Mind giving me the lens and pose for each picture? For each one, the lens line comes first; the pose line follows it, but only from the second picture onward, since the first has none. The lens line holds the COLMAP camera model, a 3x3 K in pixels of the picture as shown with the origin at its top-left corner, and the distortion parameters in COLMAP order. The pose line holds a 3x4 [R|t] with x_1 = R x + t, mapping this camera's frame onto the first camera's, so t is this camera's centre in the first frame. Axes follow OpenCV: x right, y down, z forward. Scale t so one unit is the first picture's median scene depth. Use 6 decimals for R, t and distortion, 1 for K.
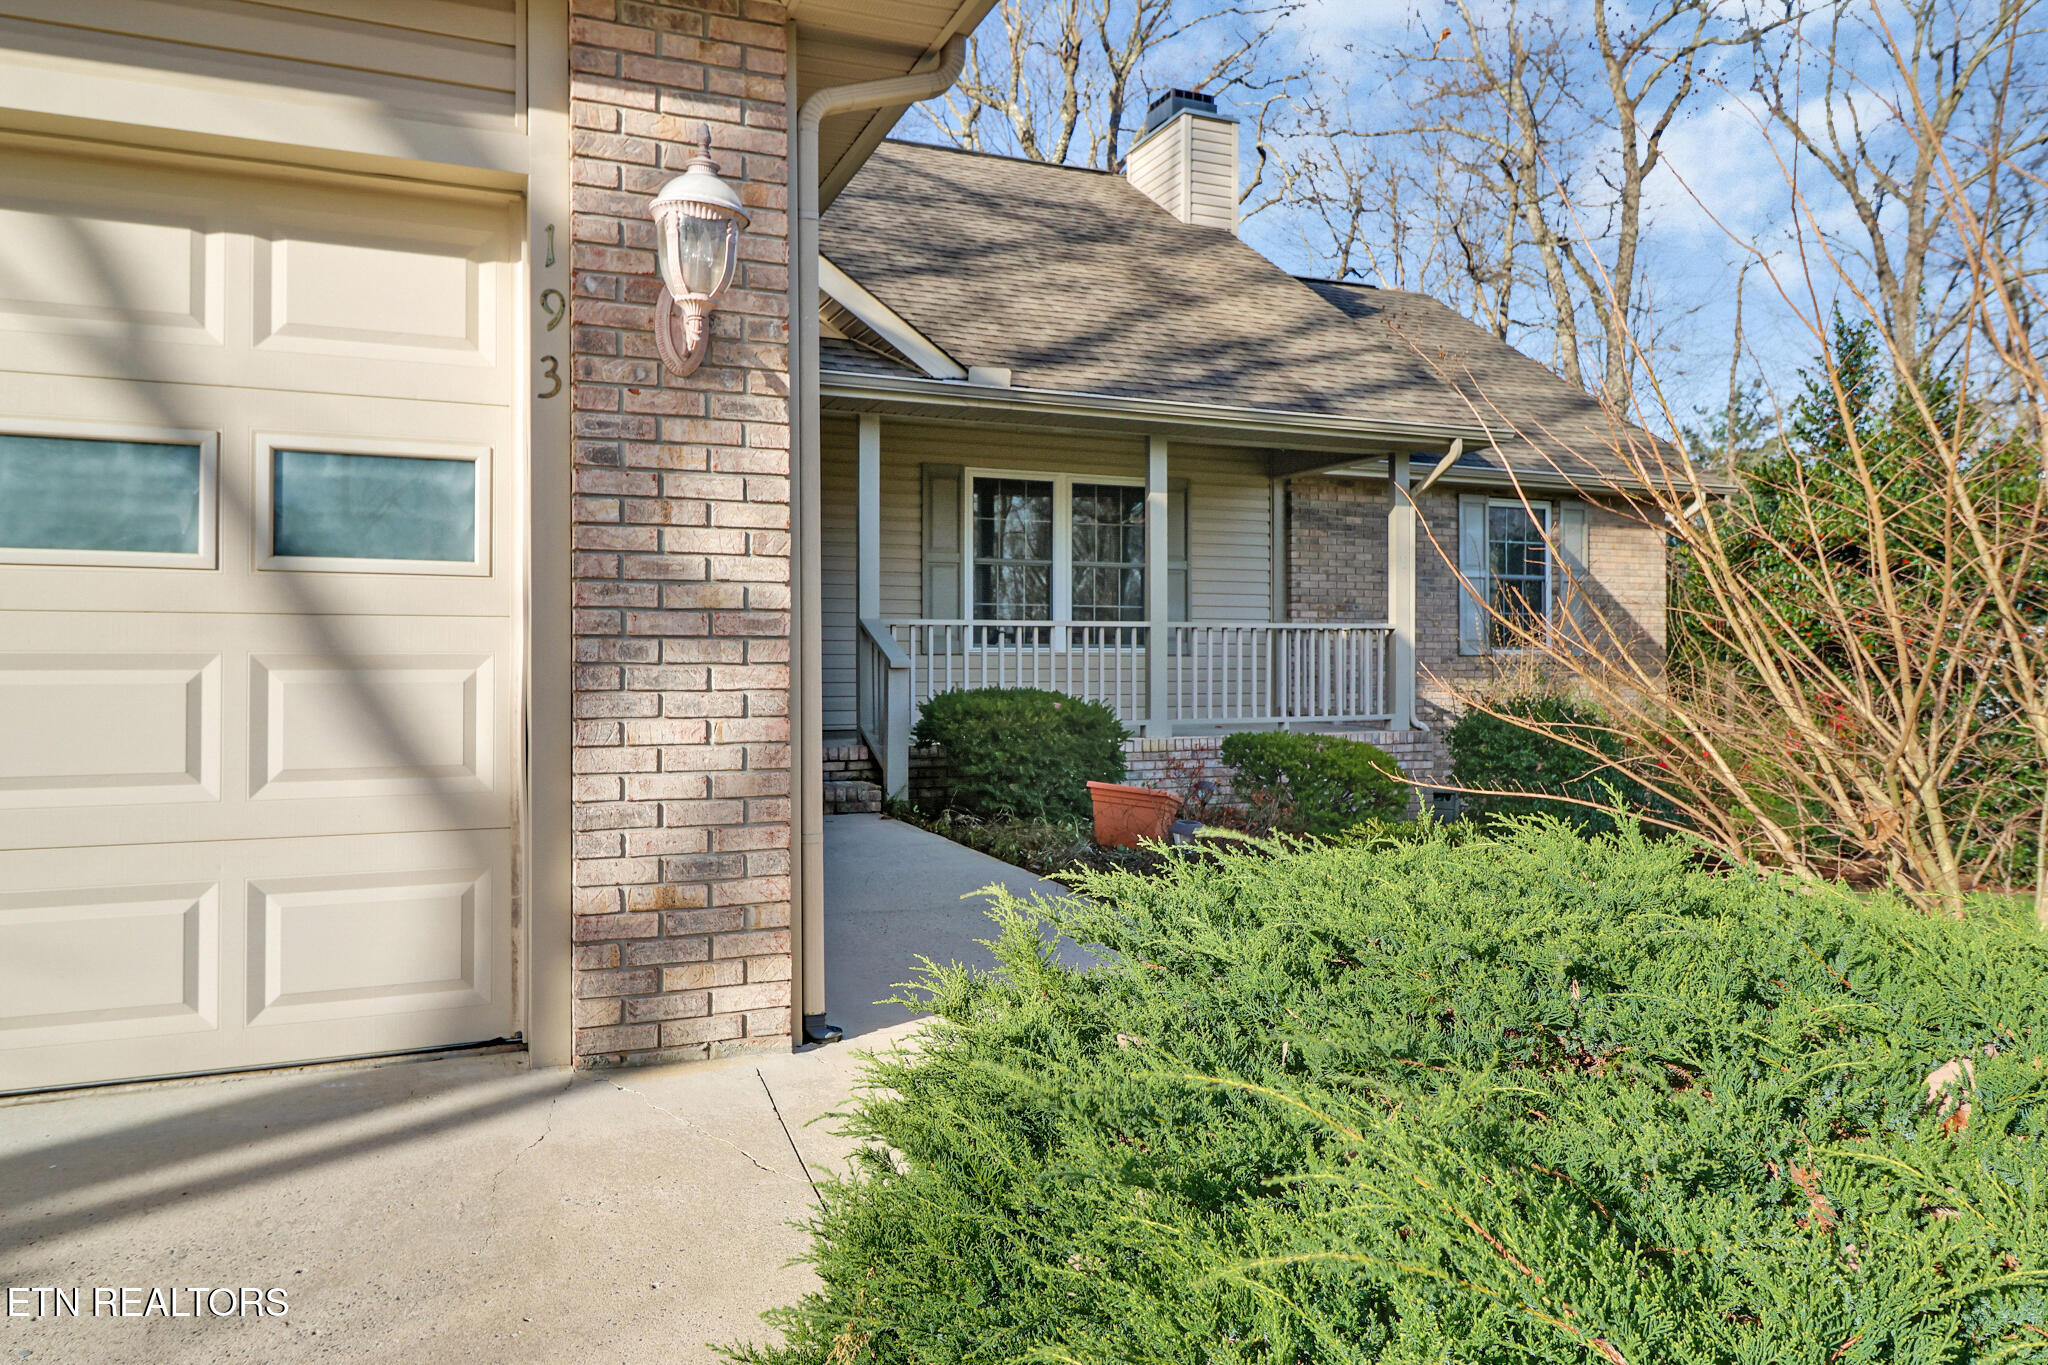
lens RADIAL K [[1370.2, 0, 1029.8], [0, 1370.2, 673.3], [0, 0, 1]] dist [0.001927, 0.001273]
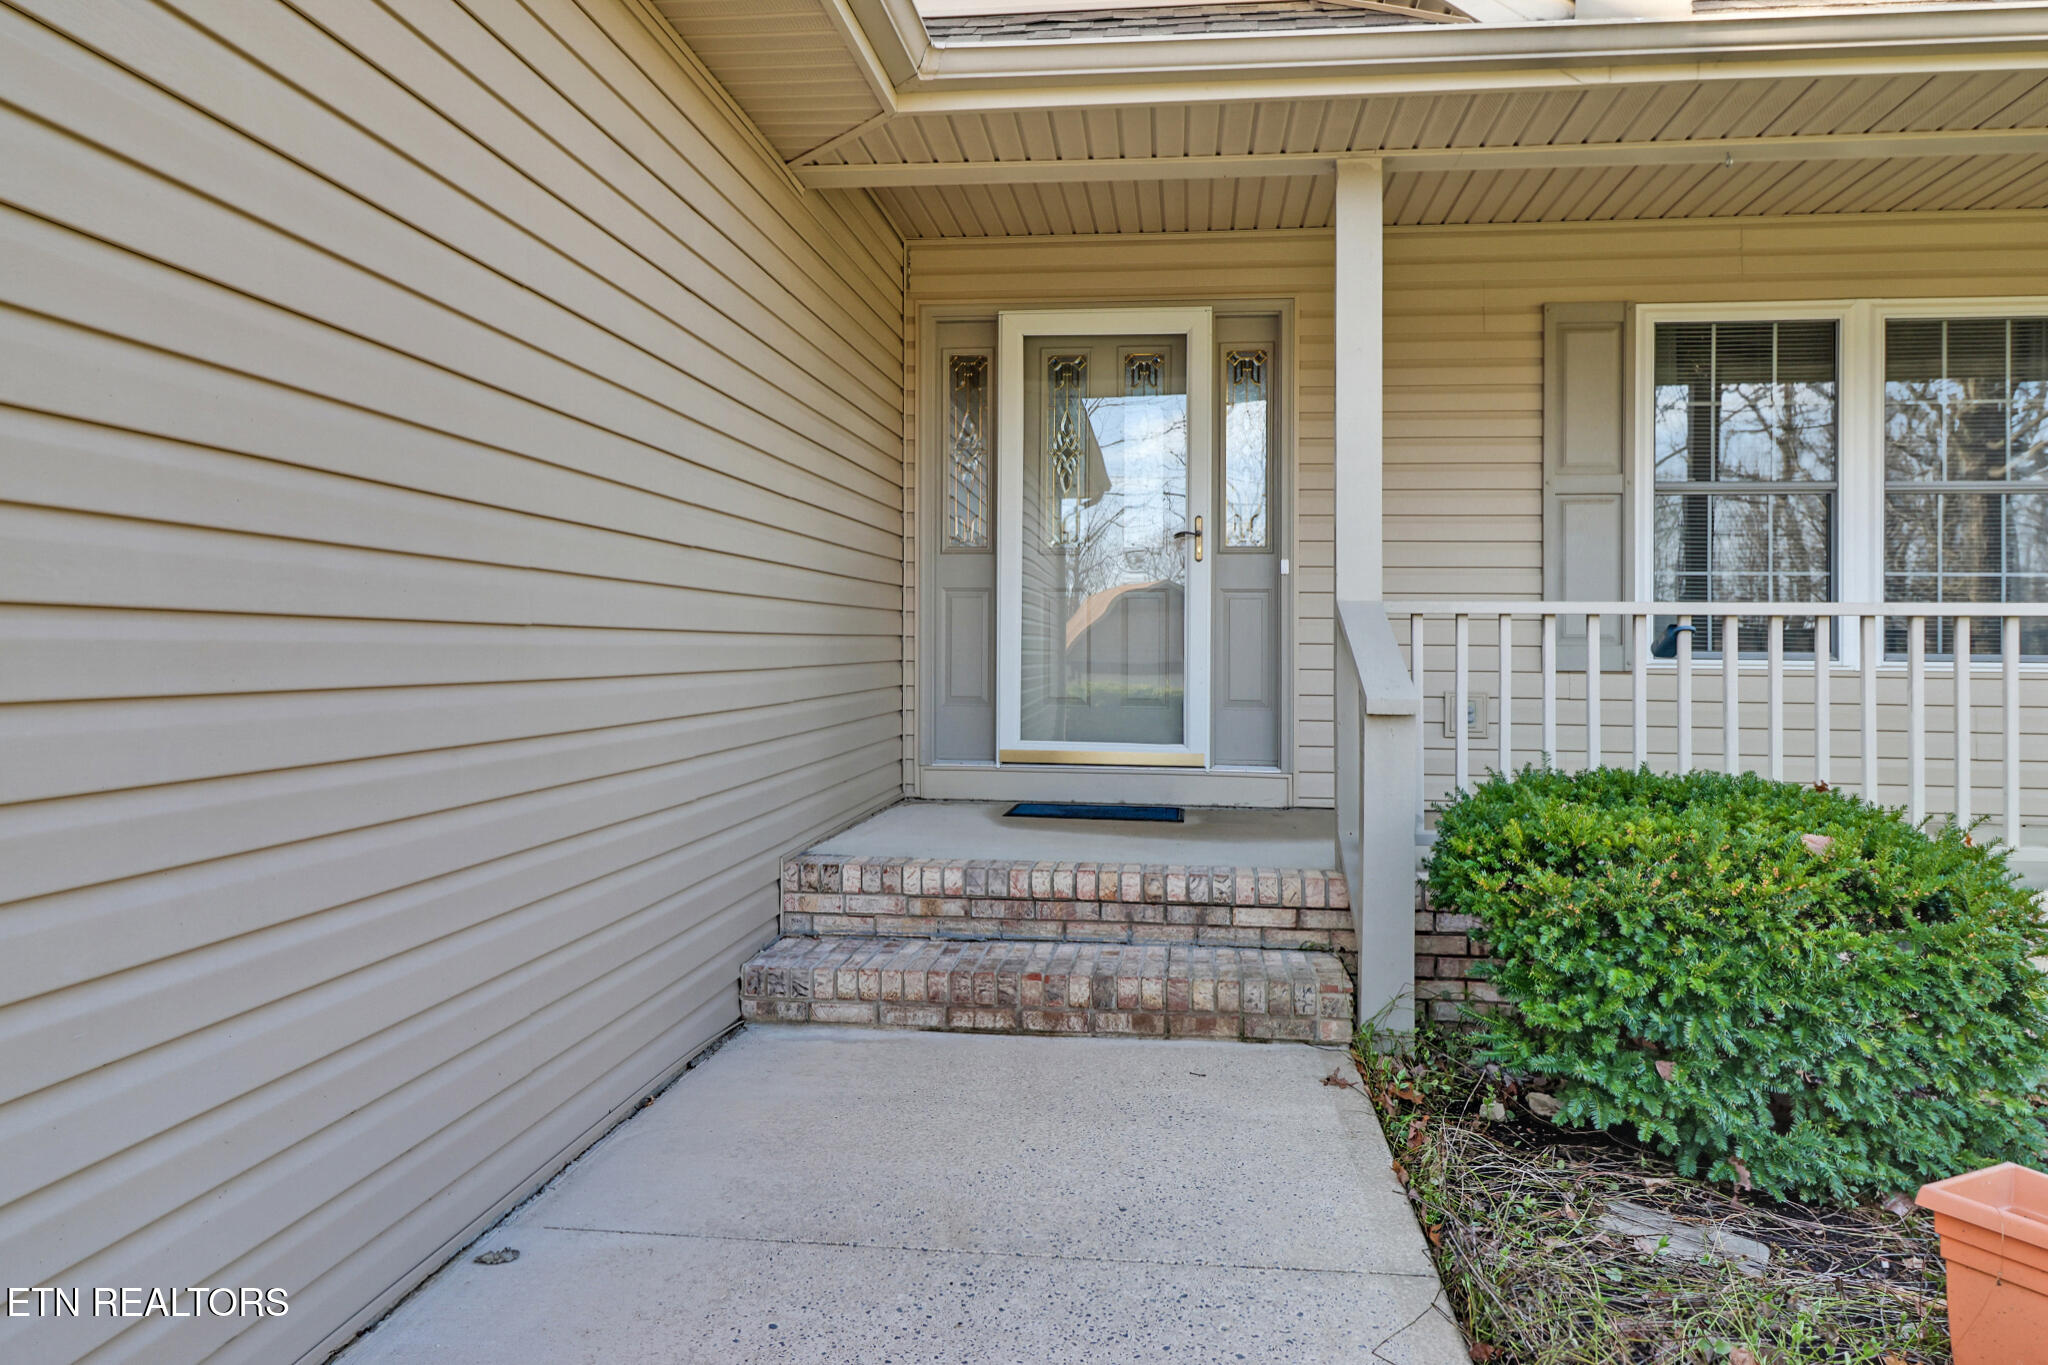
lens RADIAL K [[1370.2, 0, 1038.6], [0, 1370.2, 669.2], [0, 0, 1]] dist [0.001927, 0.001273]
pose [[0.865877, 0.009925, -0.500159, 0.019443], [-0.011930, 0.999929, -0.000812, -0.014457], [0.500115, 0.006670, 0.865933, 0.539422]]
